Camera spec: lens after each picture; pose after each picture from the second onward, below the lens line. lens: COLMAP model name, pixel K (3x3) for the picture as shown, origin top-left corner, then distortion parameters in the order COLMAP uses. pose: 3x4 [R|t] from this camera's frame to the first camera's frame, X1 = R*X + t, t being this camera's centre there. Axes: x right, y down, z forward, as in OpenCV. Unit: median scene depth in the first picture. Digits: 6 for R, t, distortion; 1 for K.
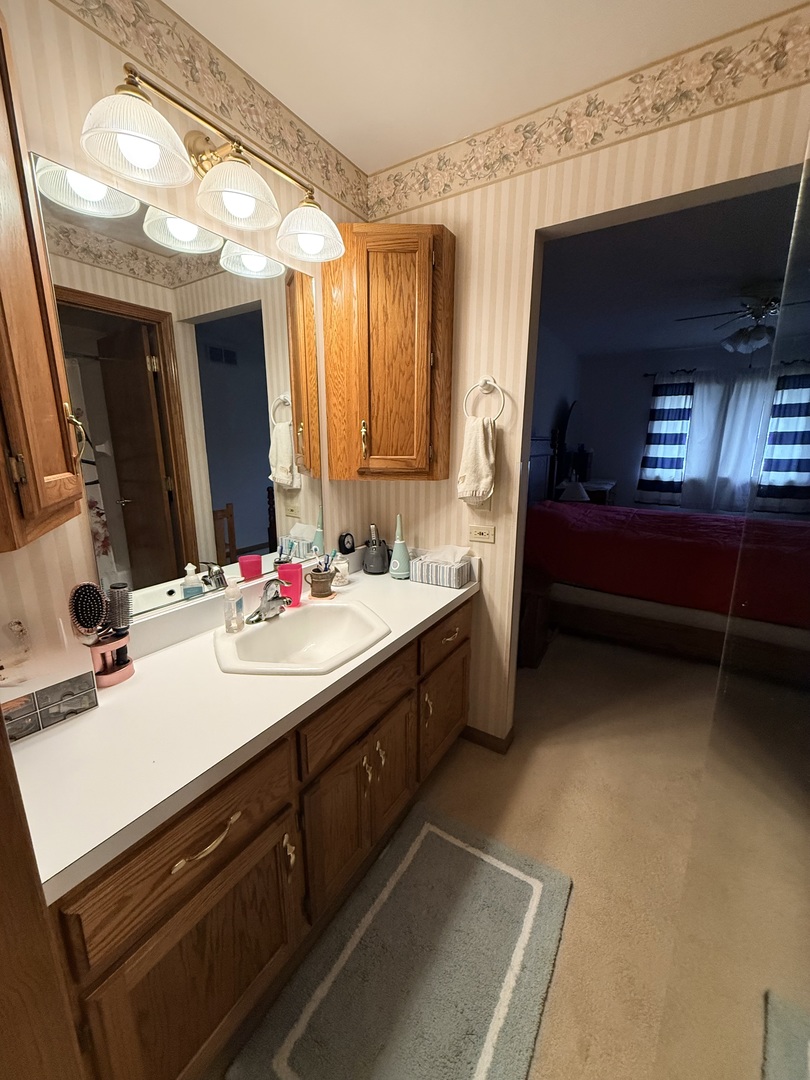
lens RADIAL K [[431.3, 0, 402.8], [0, 431.3, 538.1], [0, 0, 1]] dist [0.000946, 0.000356]
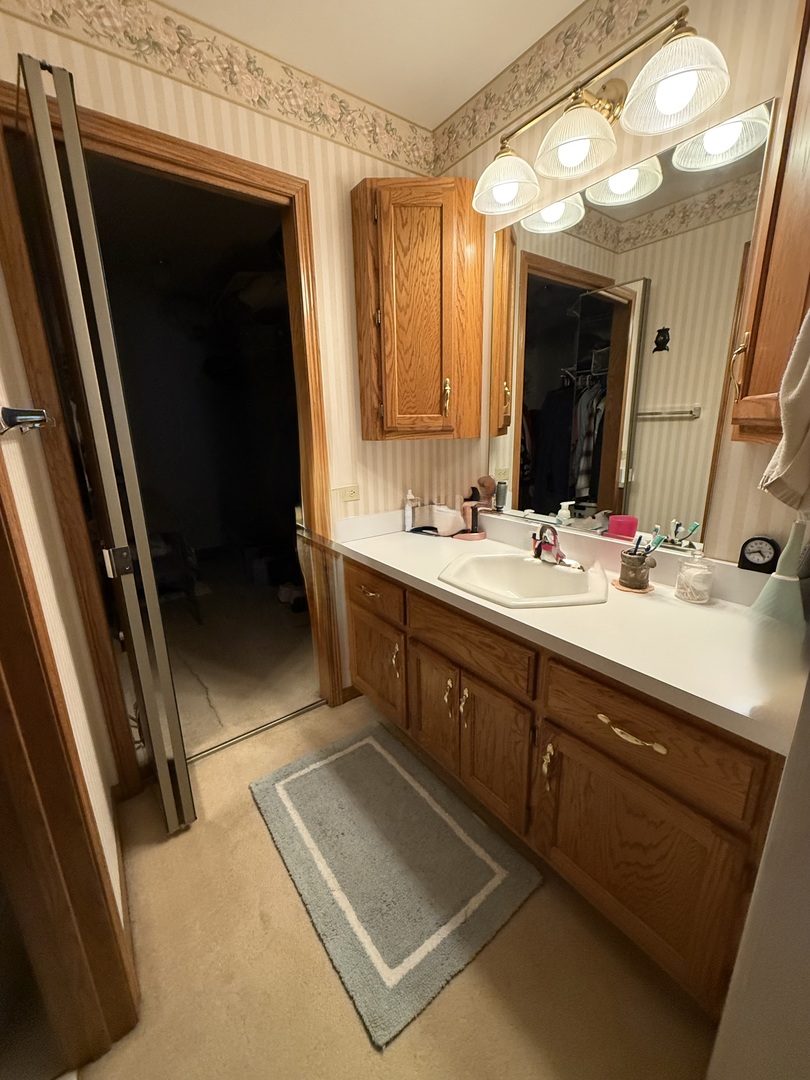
lens RADIAL K [[431.3, 0, 405.1], [0, 431.3, 538.9], [0, 0, 1]] dist [0.000946, 0.000356]
pose [[-0.362694, 0.246348, -0.898758, 0.786697], [-0.180881, 0.927476, 0.327214, -0.154191], [0.914185, 0.281247, -0.291830, 1.022912]]
